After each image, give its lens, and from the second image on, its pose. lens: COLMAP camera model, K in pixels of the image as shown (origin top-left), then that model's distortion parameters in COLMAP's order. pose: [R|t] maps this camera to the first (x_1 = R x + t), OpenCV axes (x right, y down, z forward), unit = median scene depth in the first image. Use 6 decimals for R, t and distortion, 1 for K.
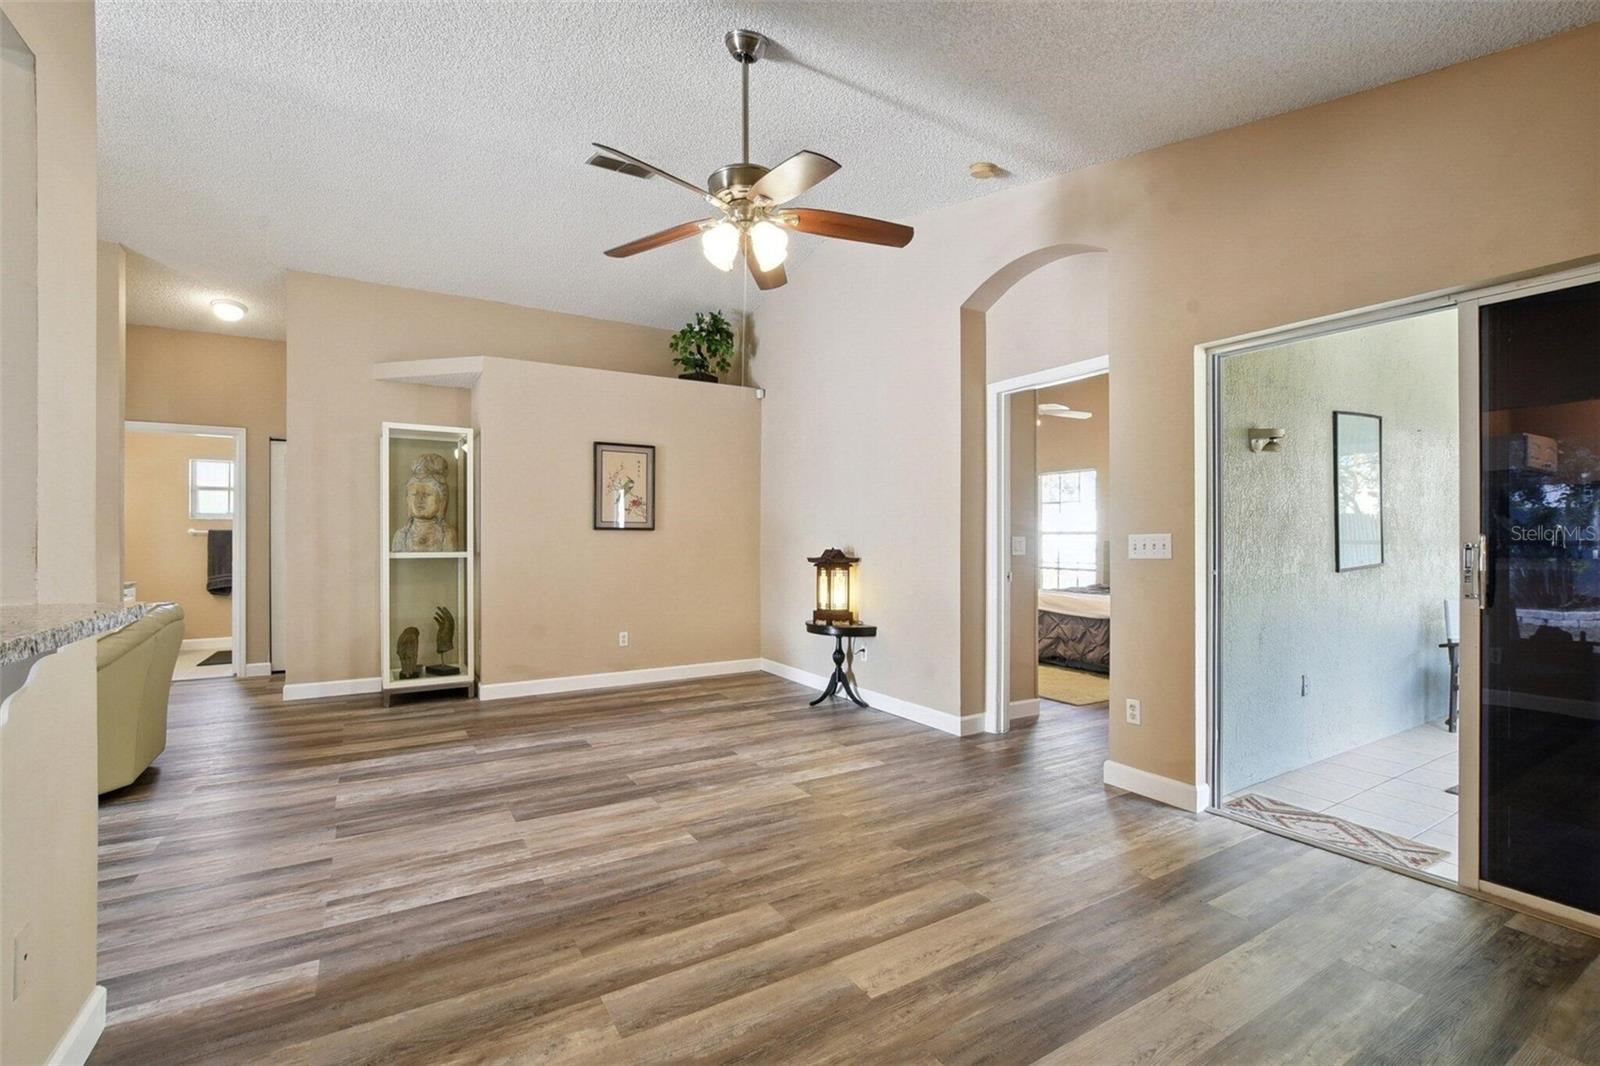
lens RADIAL K [[702.1, 0, 778.7], [0, 702.1, 538.8], [0, 0, 1]] dist [-0.017113, 0.003909]
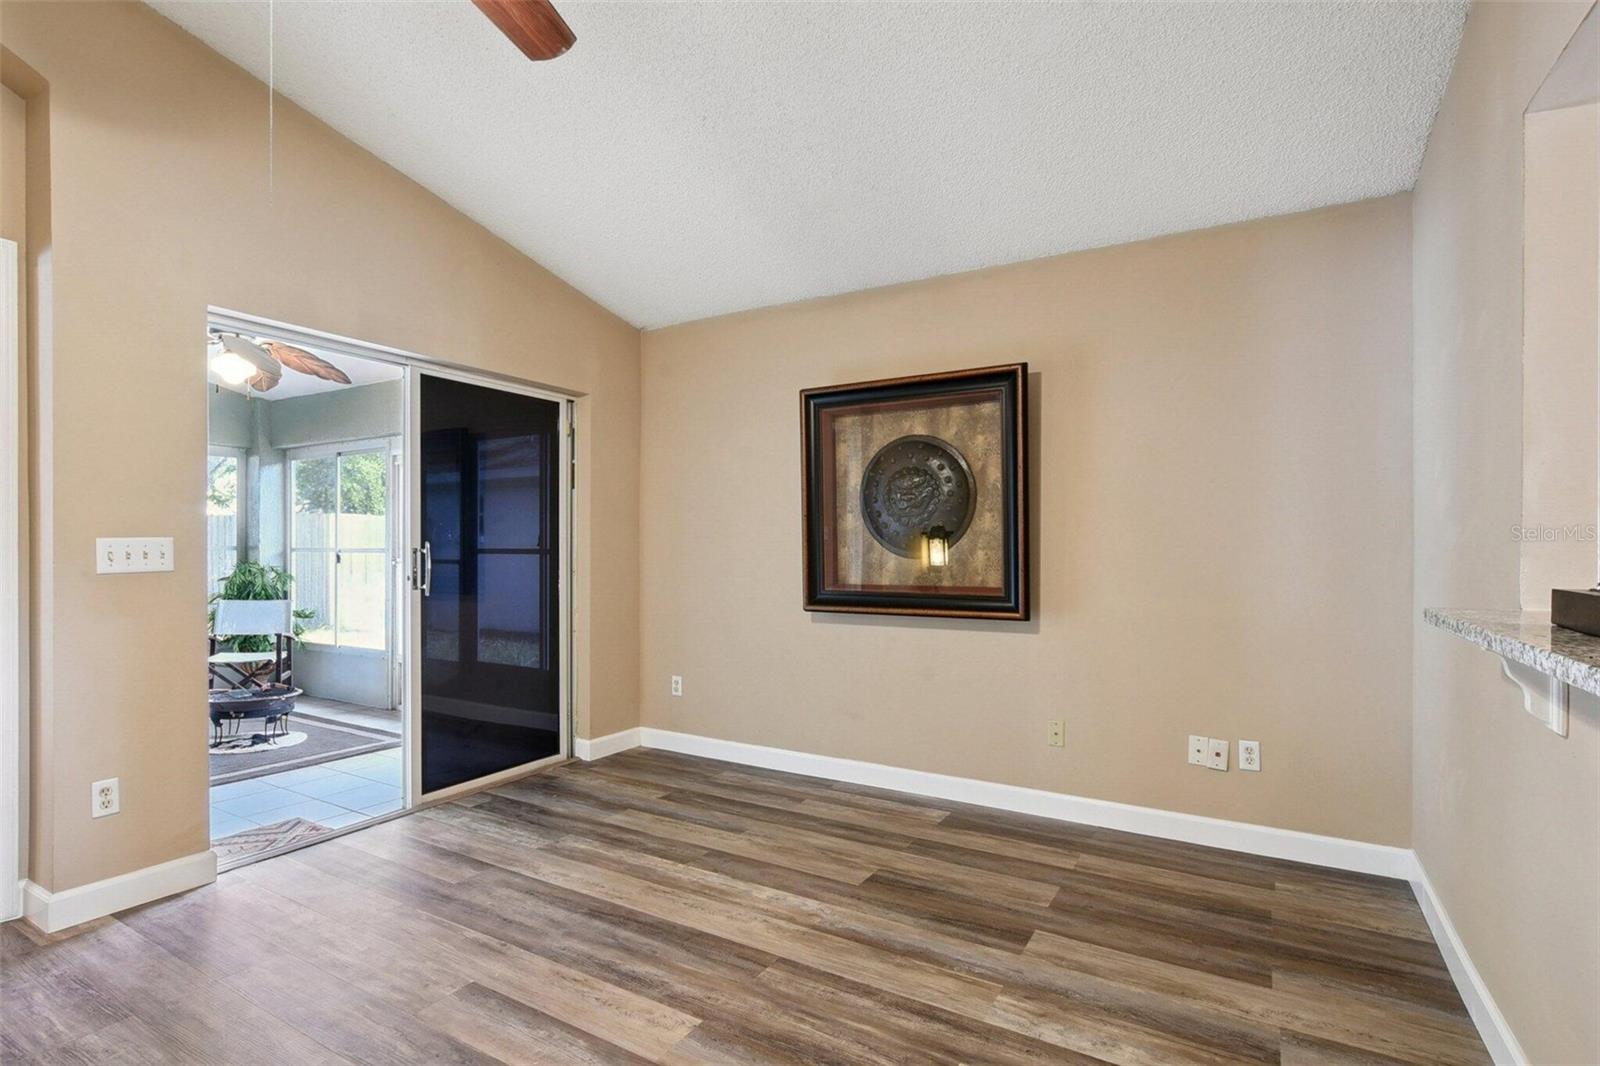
lens RADIAL K [[787.0, 0, 786.6], [0, 787.0, 543.2], [0, 0, 1]] dist [-0.004054, 0.001251]
pose [[-0.476955, 0.001748, 0.878926, -0.470906], [-0.003655, 0.999985, -0.003972, -0.000422], [-0.878920, -0.005107, -0.476941, 0.758217]]
